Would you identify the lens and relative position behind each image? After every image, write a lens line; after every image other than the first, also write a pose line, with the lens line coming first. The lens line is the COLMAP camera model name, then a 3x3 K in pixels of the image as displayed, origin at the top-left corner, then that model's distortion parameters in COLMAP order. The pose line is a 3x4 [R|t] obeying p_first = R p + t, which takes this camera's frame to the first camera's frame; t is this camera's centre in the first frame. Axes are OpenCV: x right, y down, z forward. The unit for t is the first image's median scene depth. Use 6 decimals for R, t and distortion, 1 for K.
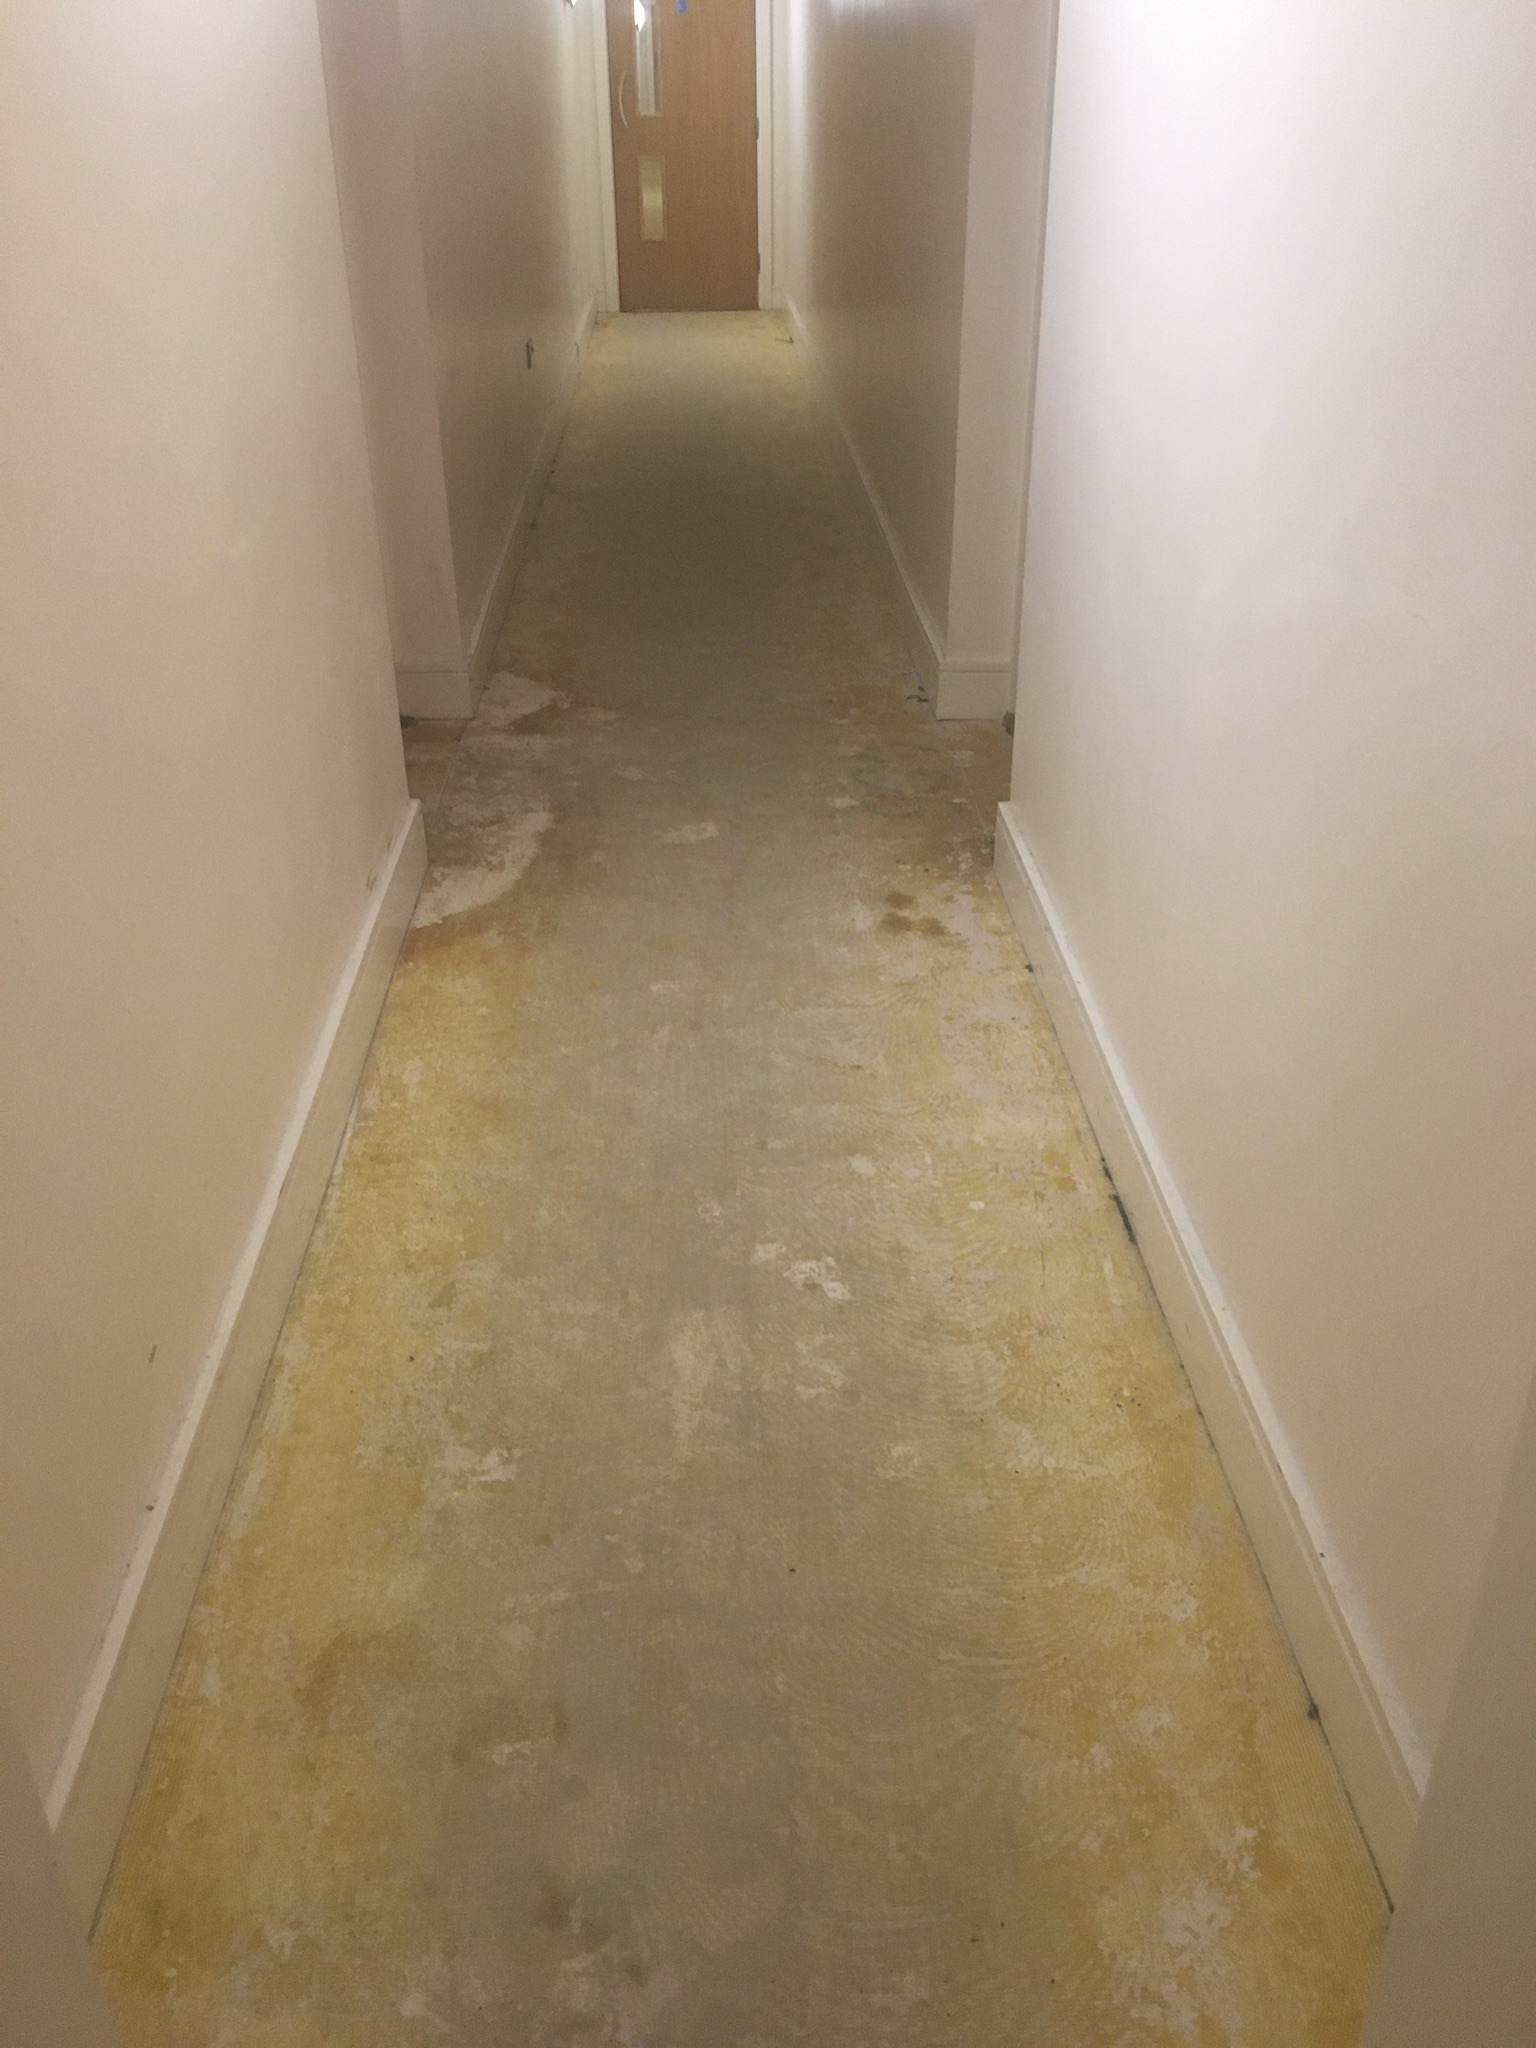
lens RADIAL K [[1752.0, 0, 747.1], [0, 1752.0, 1024.2], [0, 0, 1]] dist [0.063555, -0.090365]
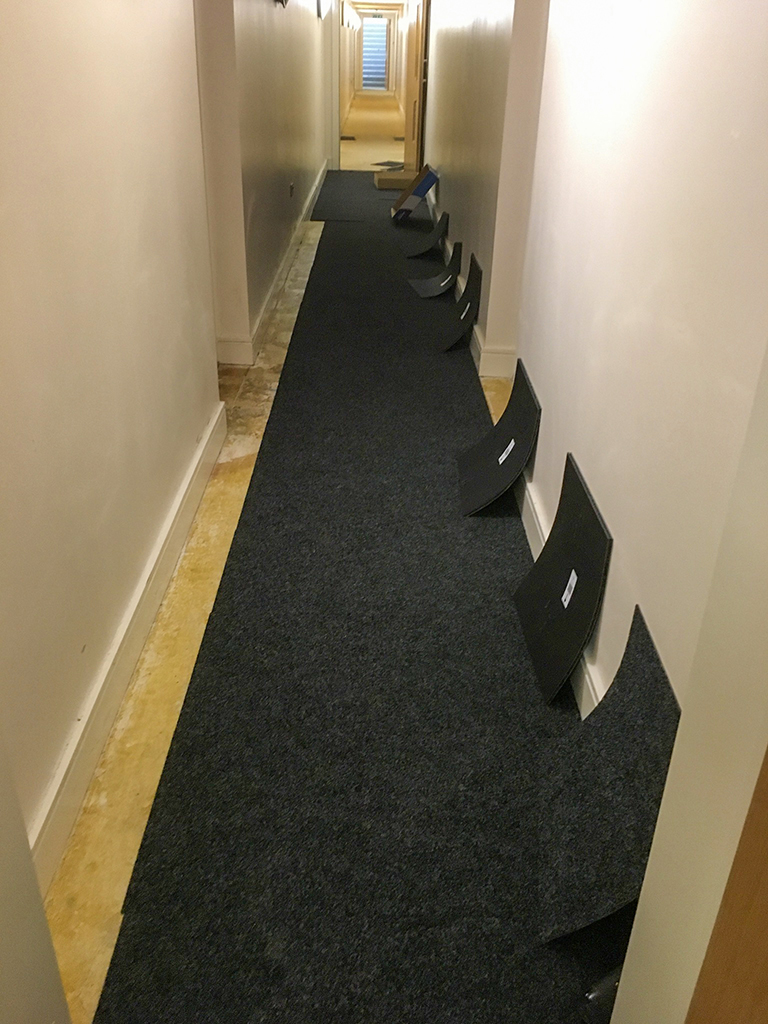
lens RADIAL K [[891.6, 0, 376.3], [0, 891.6, 507.1], [0, 0, 1]] dist [0.065224, -0.097561]
pose [[0.998797, 0.046563, -0.015367, 0.015047], [-0.046935, 0.998589, -0.024825, 0.014311], [0.014189, 0.025516, 0.999574, -0.049604]]
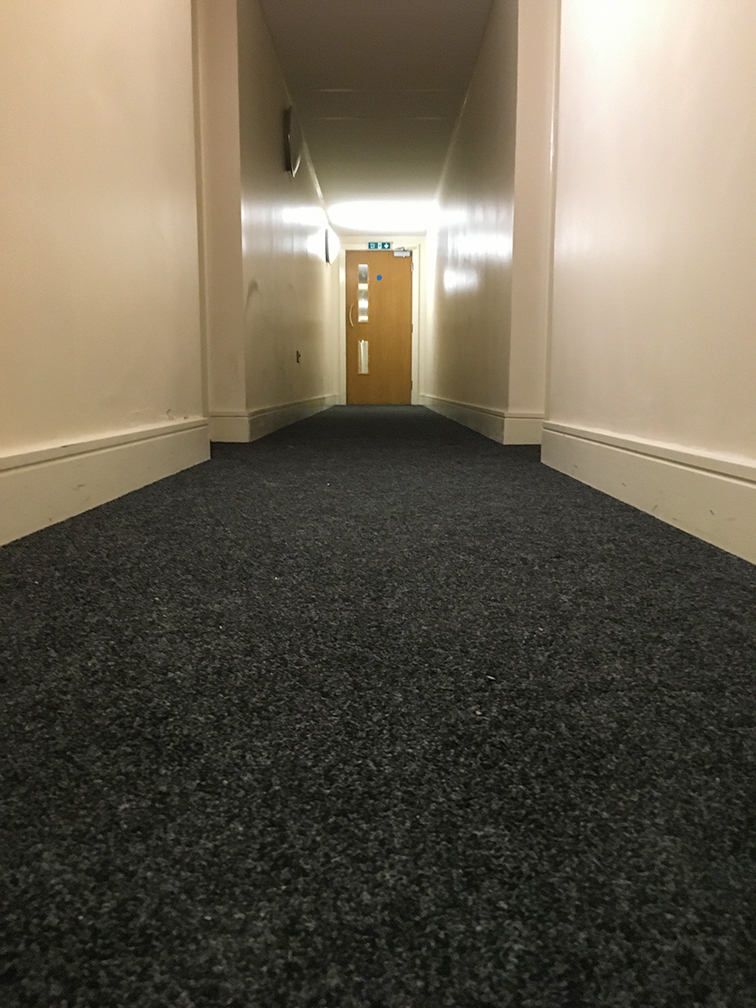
lens RADIAL K [[862.3, 0, 374.5], [0, 862.3, 507.1], [0, 0, 1]] dist [0.063555, -0.090365]
pose [[0.999068, 0.021243, -0.037569, 0.013271], [-0.033245, 0.933878, -0.356042, 0.269710], [0.027521, 0.356960, 0.933714, 0.244930]]
